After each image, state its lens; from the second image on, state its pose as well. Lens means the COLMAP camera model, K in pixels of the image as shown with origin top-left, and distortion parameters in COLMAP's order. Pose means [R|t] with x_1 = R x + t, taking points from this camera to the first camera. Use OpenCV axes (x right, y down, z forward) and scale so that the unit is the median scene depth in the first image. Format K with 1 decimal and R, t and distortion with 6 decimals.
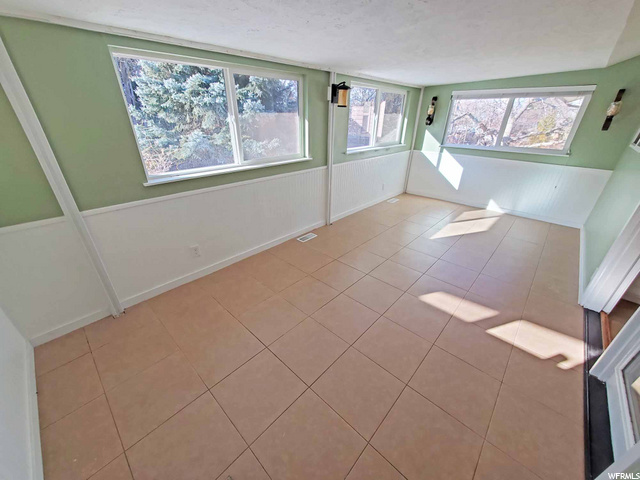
lens RADIAL K [[252.0, 0, 319.9], [0, 252.0, 237.5], [0, 0, 1]] dist [0.000372, -0.000097]
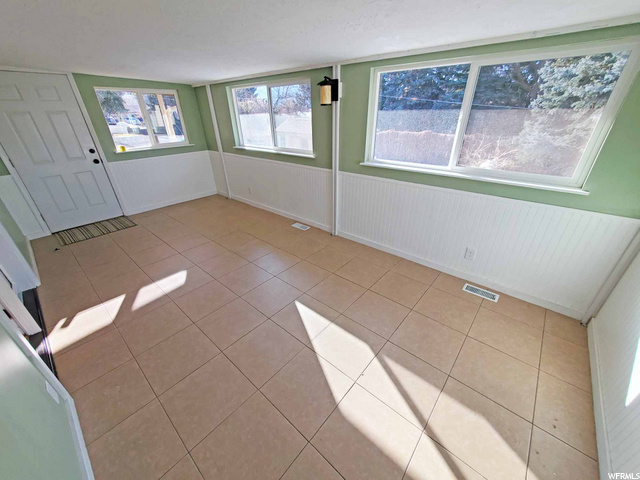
lens RADIAL K [[252.0, 0, 318.4], [0, 252.0, 242.5], [0, 0, 1]] dist [0.000372, -0.000097]
pose [[0.031295, 0.458853, -0.887961, 0.998208], [-0.426895, 0.809426, 0.403225, -0.437270], [0.903760, 0.366447, 0.221213, 0.891476]]
